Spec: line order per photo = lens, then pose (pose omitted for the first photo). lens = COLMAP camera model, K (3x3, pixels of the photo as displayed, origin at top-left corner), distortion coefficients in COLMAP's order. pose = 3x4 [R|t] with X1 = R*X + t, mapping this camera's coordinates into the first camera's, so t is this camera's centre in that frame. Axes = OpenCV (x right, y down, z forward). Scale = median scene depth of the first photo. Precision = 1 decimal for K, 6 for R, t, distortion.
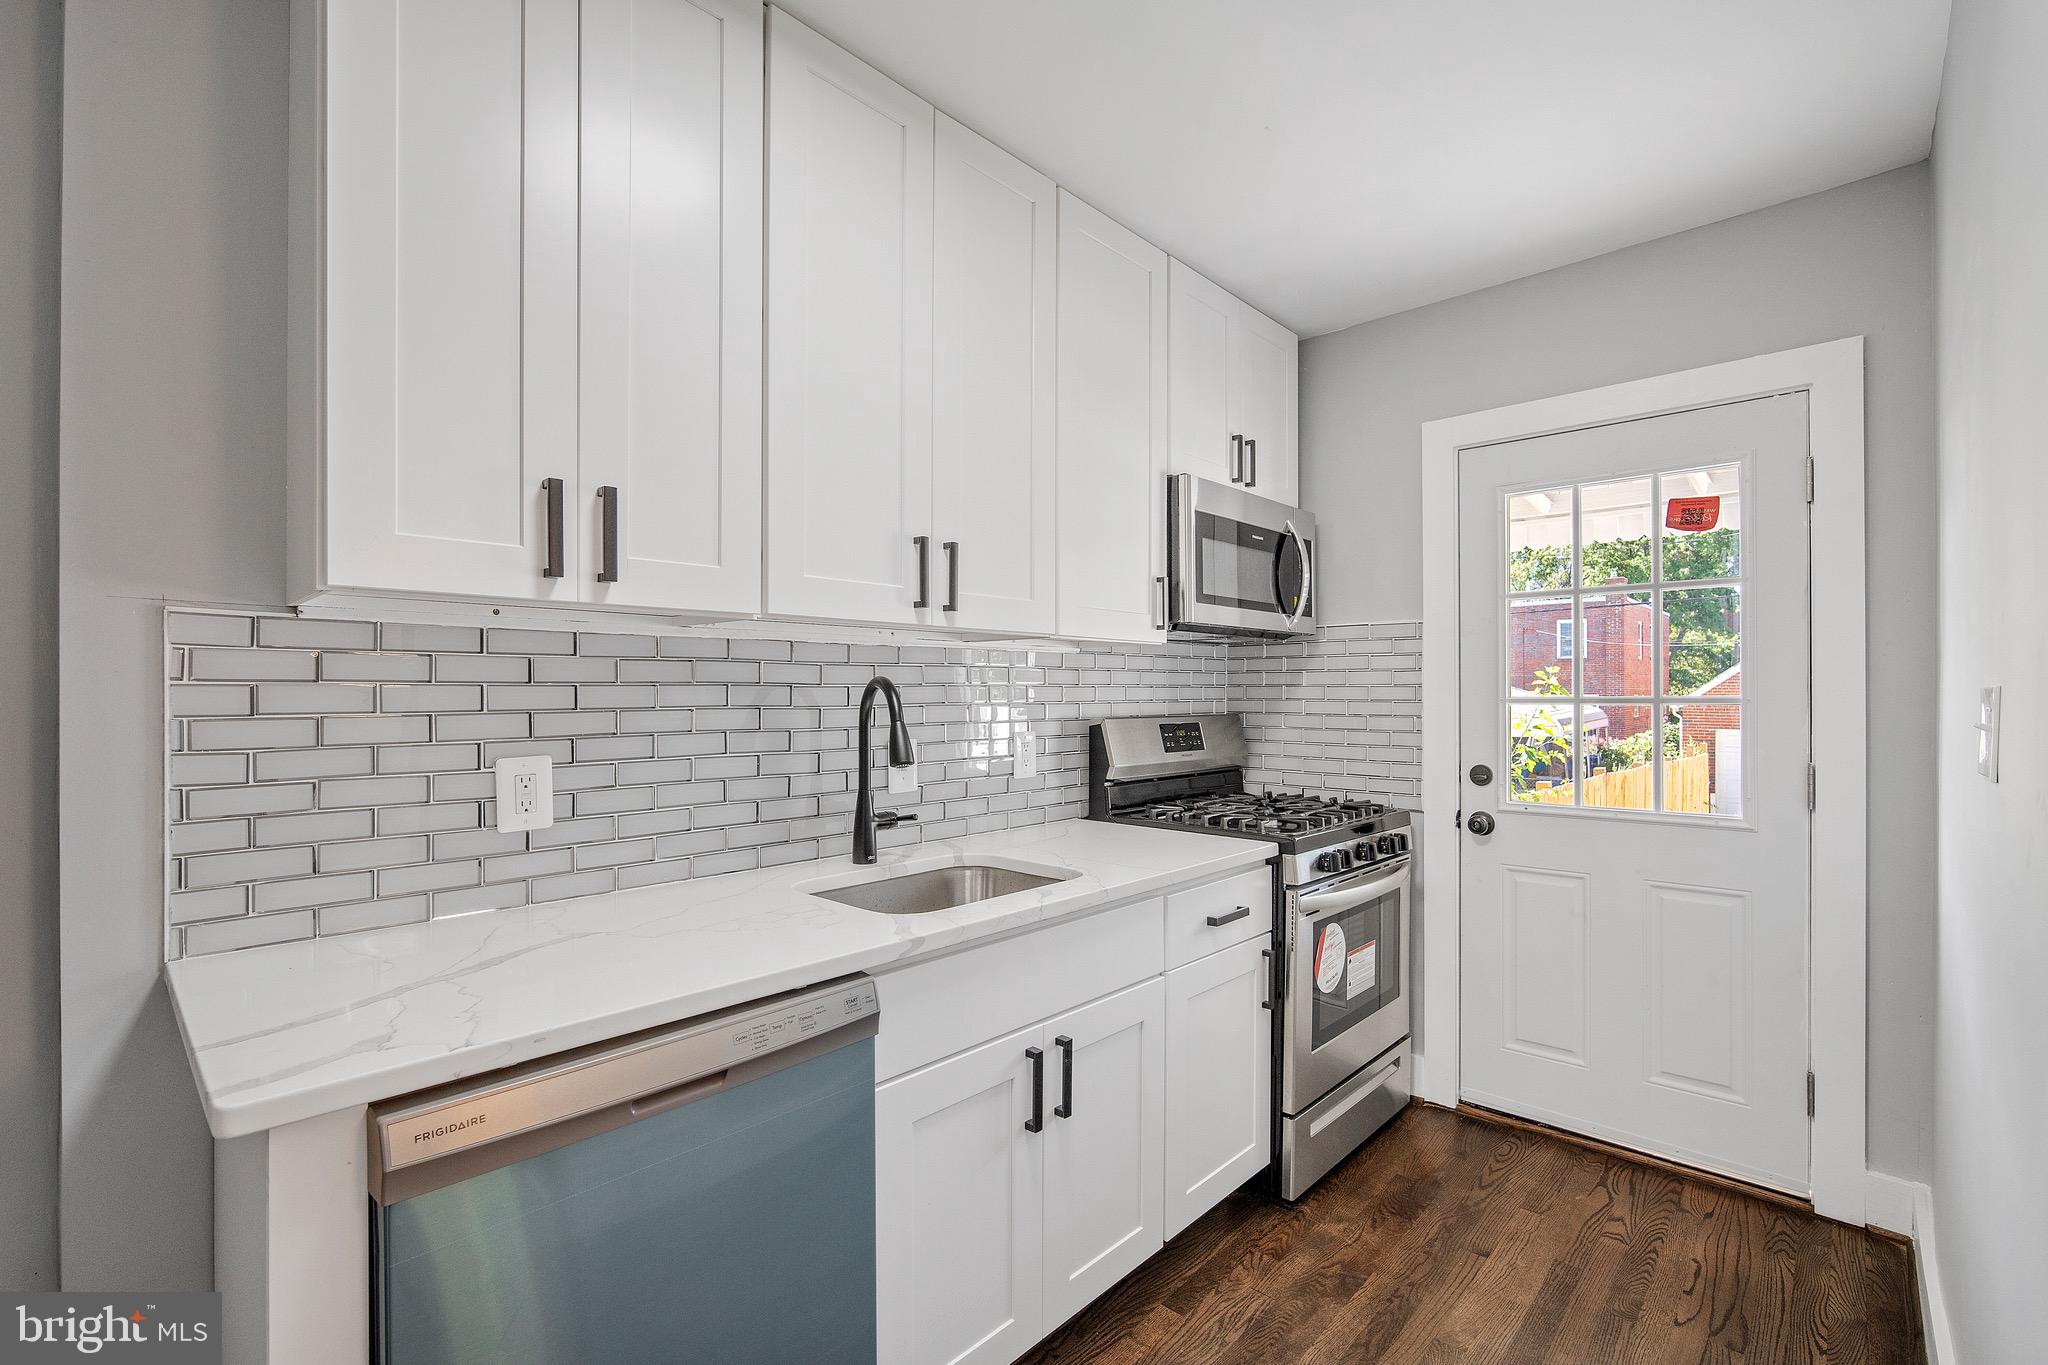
lens RADIAL K [[901.4, 0, 1031.6], [0, 901.4, 684.5], [0, 0, 1]] dist [-0.014979, 0.007608]
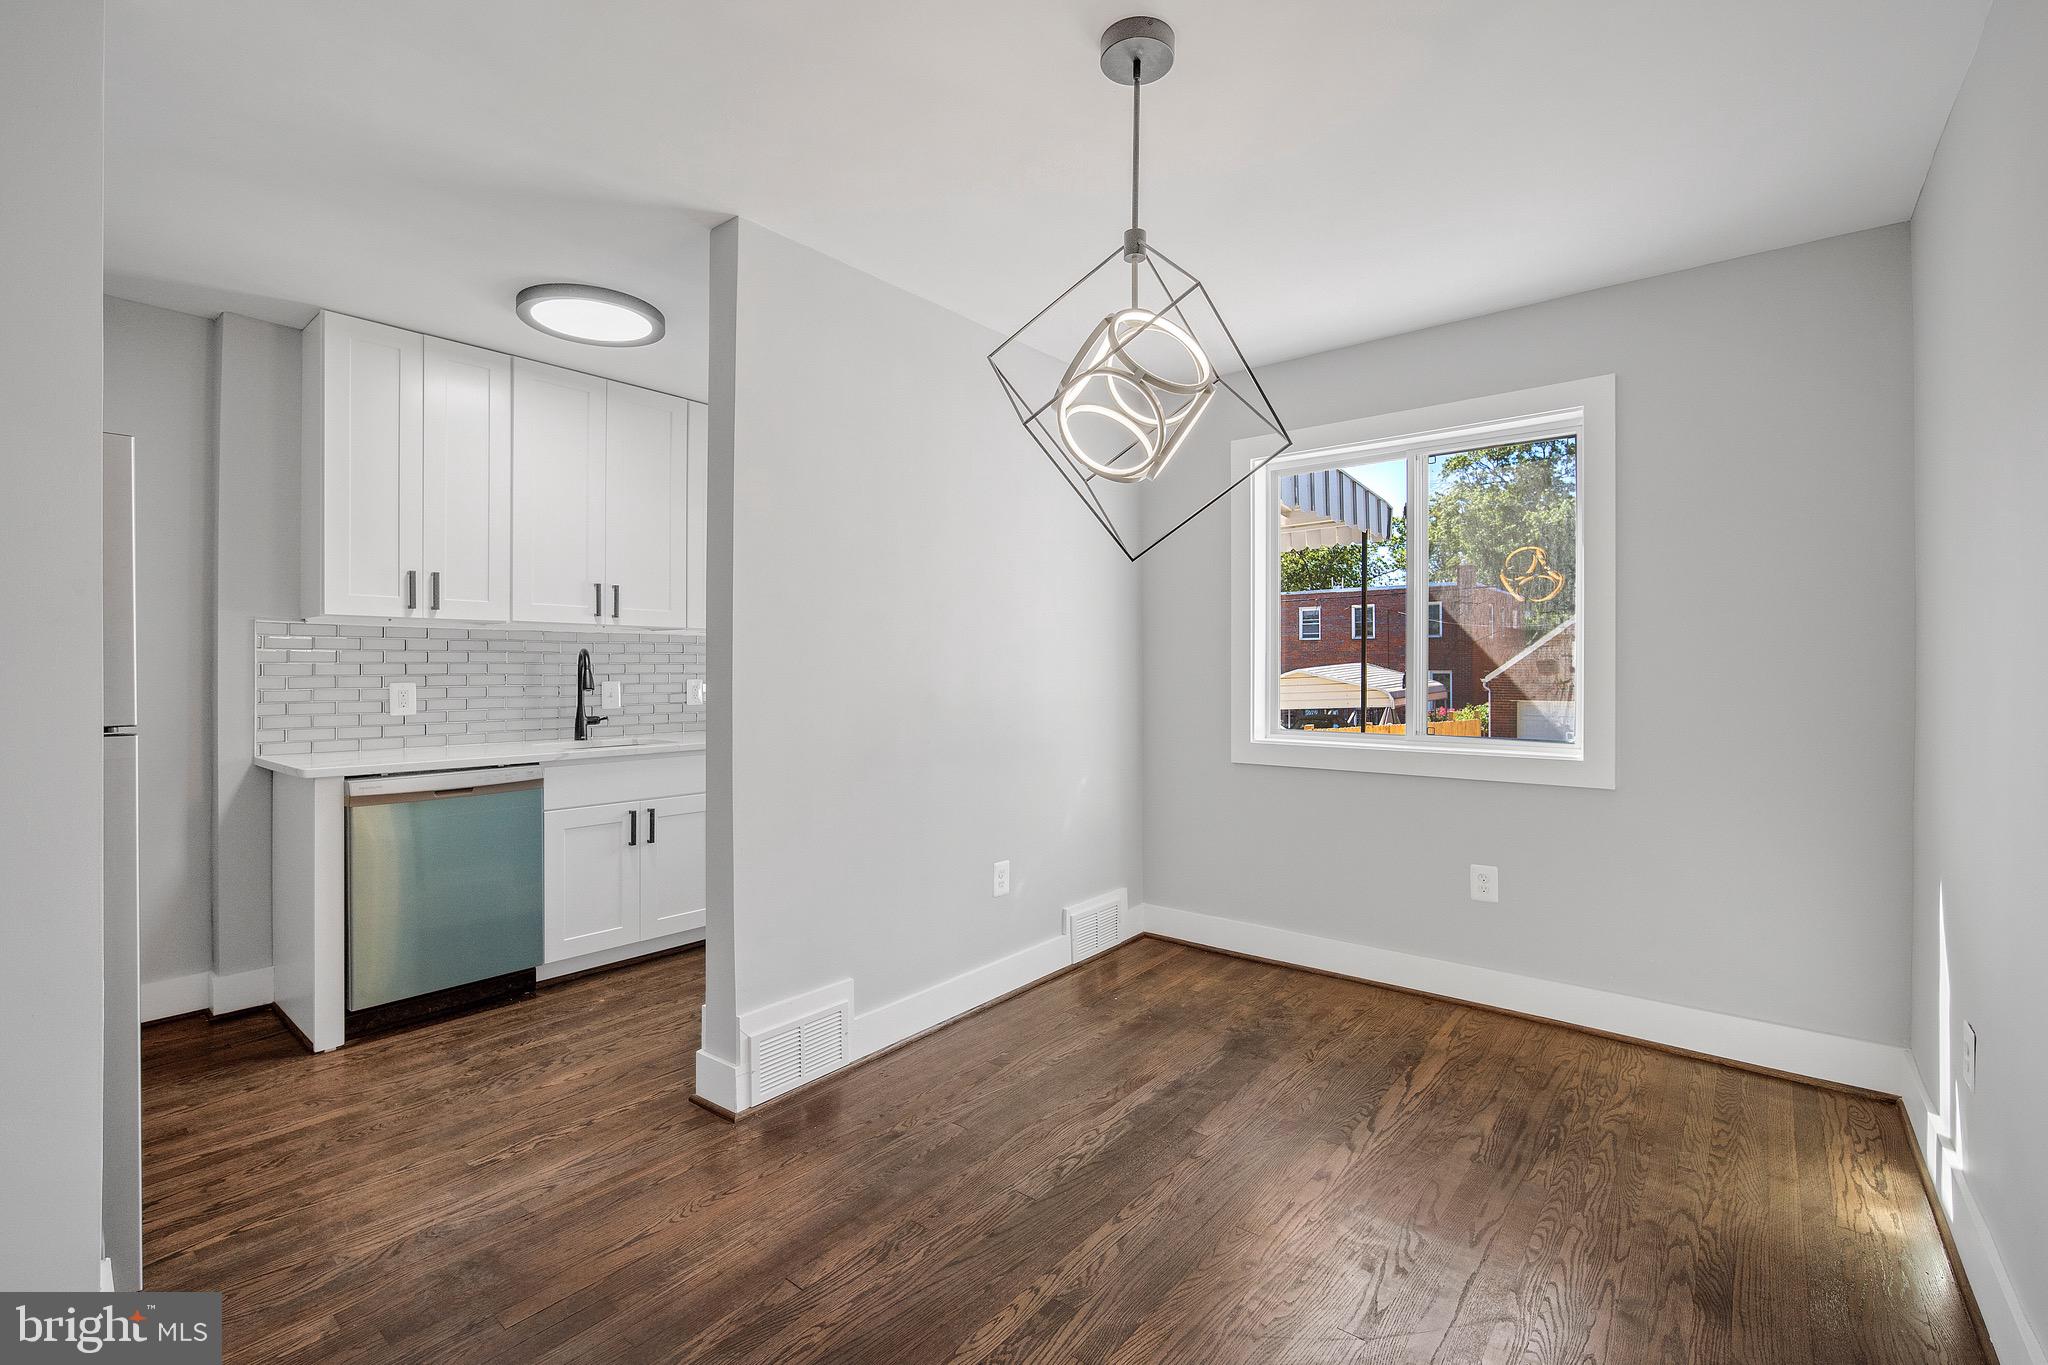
lens RADIAL K [[895.0, 0, 1025.0], [0, 895.0, 661.1], [0, 0, 1]] dist [-0.017410, 0.007218]
pose [[0.997626, 0.003881, 0.068749, 0.902774], [-0.003963, 0.999992, 0.001053, 0.017607], [-0.068745, -0.001323, 0.997633, -1.434847]]
